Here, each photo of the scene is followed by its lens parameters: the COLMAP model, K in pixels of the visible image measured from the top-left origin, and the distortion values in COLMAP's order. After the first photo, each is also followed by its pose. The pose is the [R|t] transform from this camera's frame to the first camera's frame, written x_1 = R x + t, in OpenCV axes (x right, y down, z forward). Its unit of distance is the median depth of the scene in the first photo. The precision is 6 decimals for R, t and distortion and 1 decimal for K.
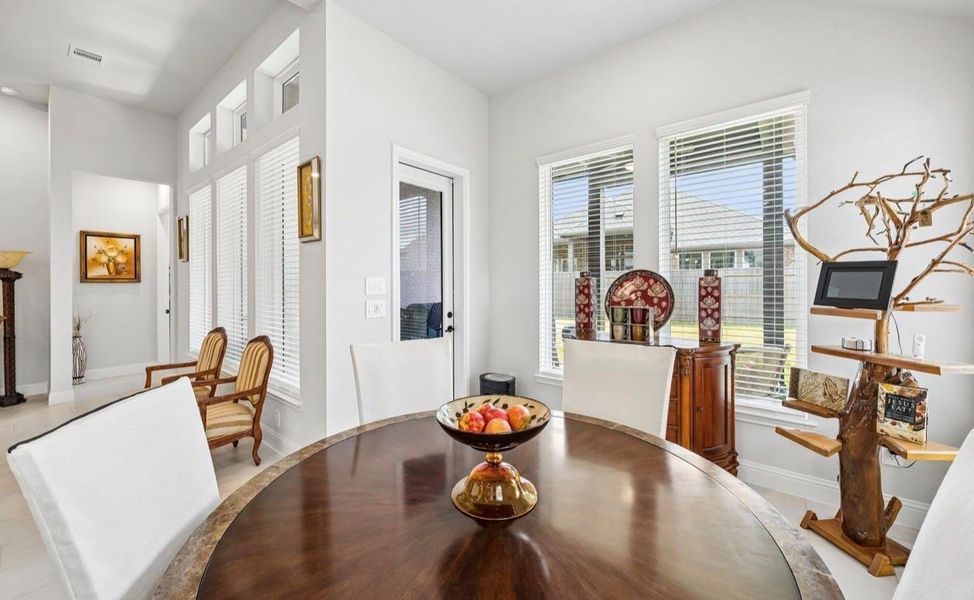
lens RADIAL K [[379.5, 0, 486.8], [0, 379.5, 284.2], [0, 0, 1]] dist [-0.006318, 0.000268]
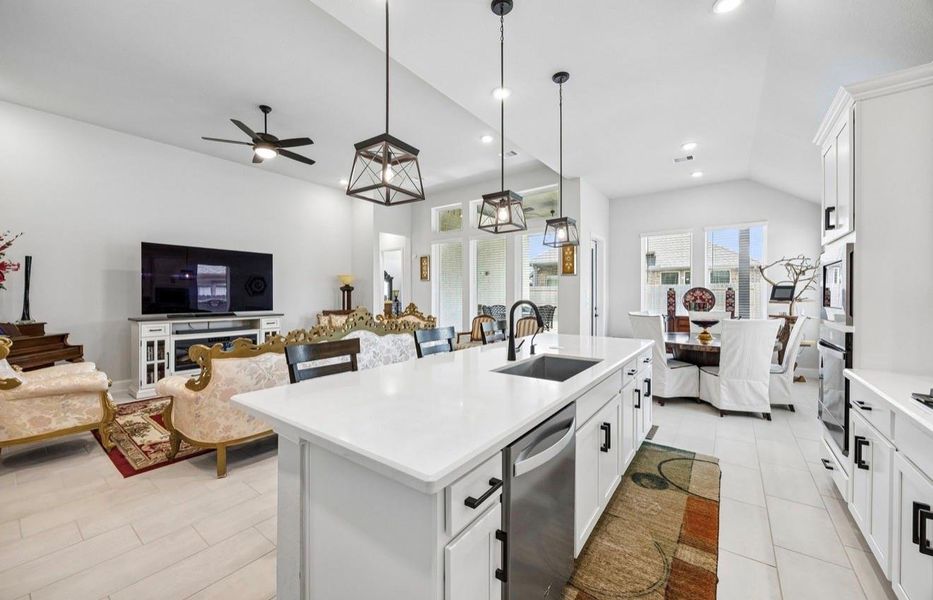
lens RADIAL K [[362.1, 0, 472.9], [0, 362.1, 297.9], [0, 0, 1]] dist [0.000242, -0.000207]
pose [[0.998480, 0.001056, 0.055110, -1.635067], [-0.001471, 0.999971, 0.007505, 0.019905], [-0.055100, -0.007575, 0.998452, -1.725671]]
